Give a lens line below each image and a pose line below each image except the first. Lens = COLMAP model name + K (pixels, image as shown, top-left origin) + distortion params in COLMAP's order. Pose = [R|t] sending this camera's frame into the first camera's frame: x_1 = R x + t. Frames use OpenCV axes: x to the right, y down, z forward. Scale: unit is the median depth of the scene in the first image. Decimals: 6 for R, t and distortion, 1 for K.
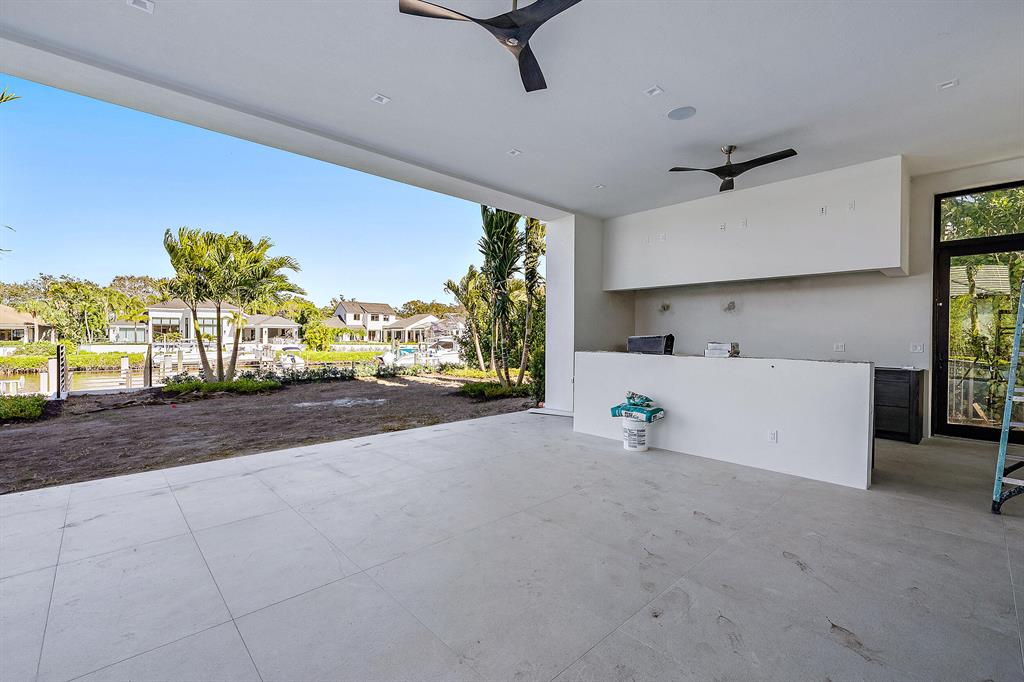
lens RADIAL K [[443.1, 0, 515.0], [0, 443.1, 341.5], [0, 0, 1]] dist [0.000126, -0.000242]
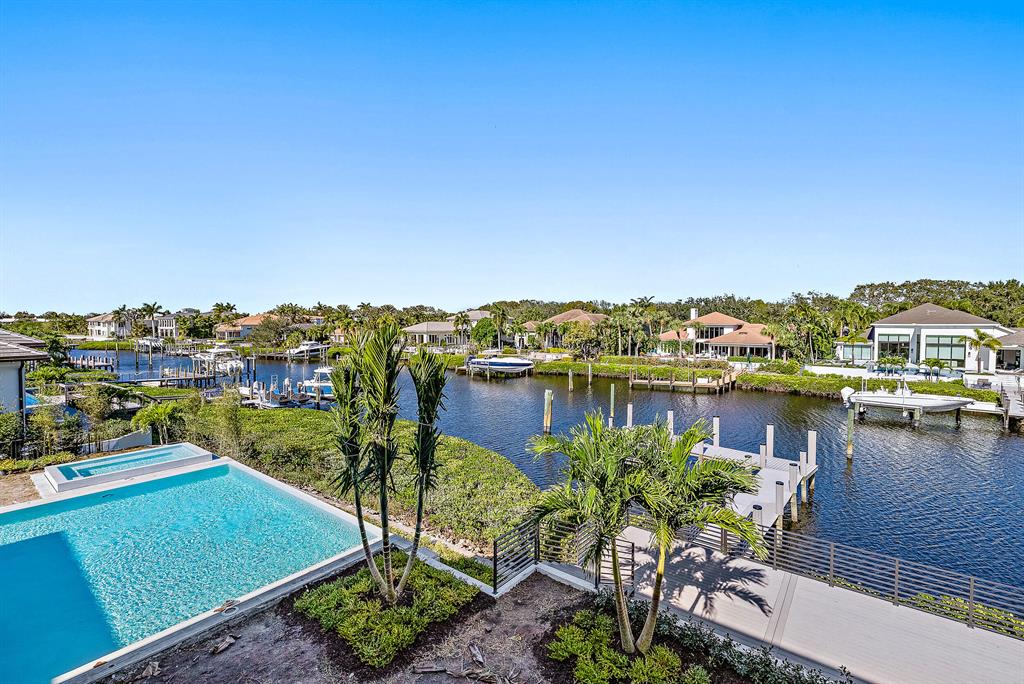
lens RADIAL K [[451.5, 0, 518.9], [0, 451.5, 334.4], [0, 0, 1]] dist [0.000870, -0.000559]
pose [[0.151928, 0.020345, -0.988182, -0.006408], [-0.012472, 0.999748, 0.018666, -0.060609], [0.988313, 0.009488, 0.152143, 0.117877]]
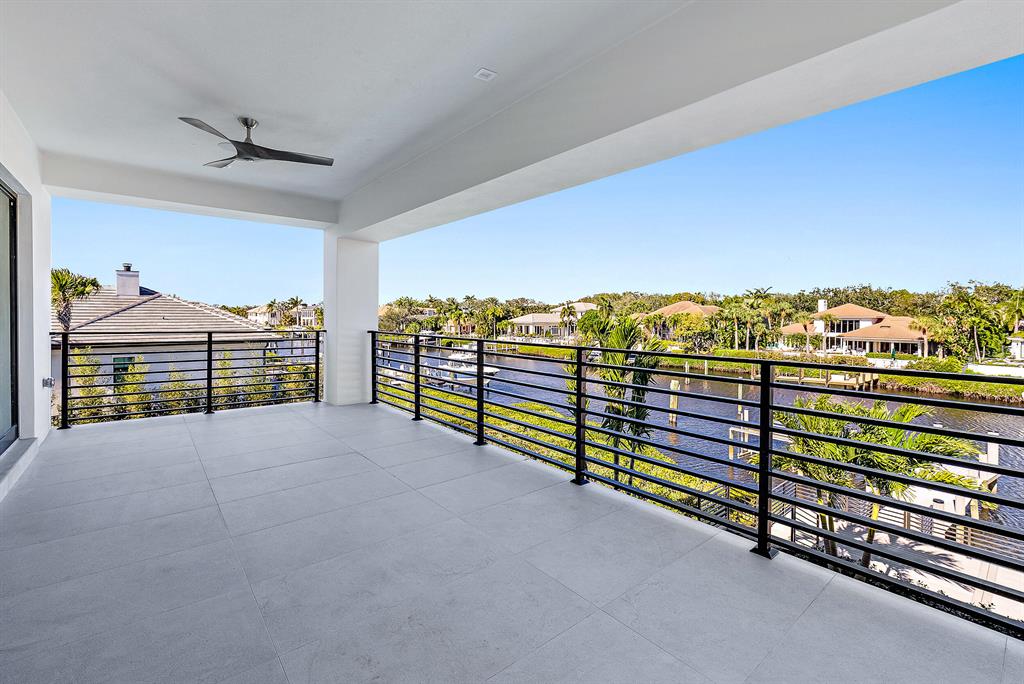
lens RADIAL K [[451.5, 0, 516.6], [0, 451.5, 319.5], [0, 0, 1]] dist [0.000870, -0.000559]
pose [[-0.056536, 0.005168, -0.998387, 0.021306], [-0.017331, 0.999831, 0.006157, -0.058405], [0.998250, 0.017652, -0.056437, 0.077570]]
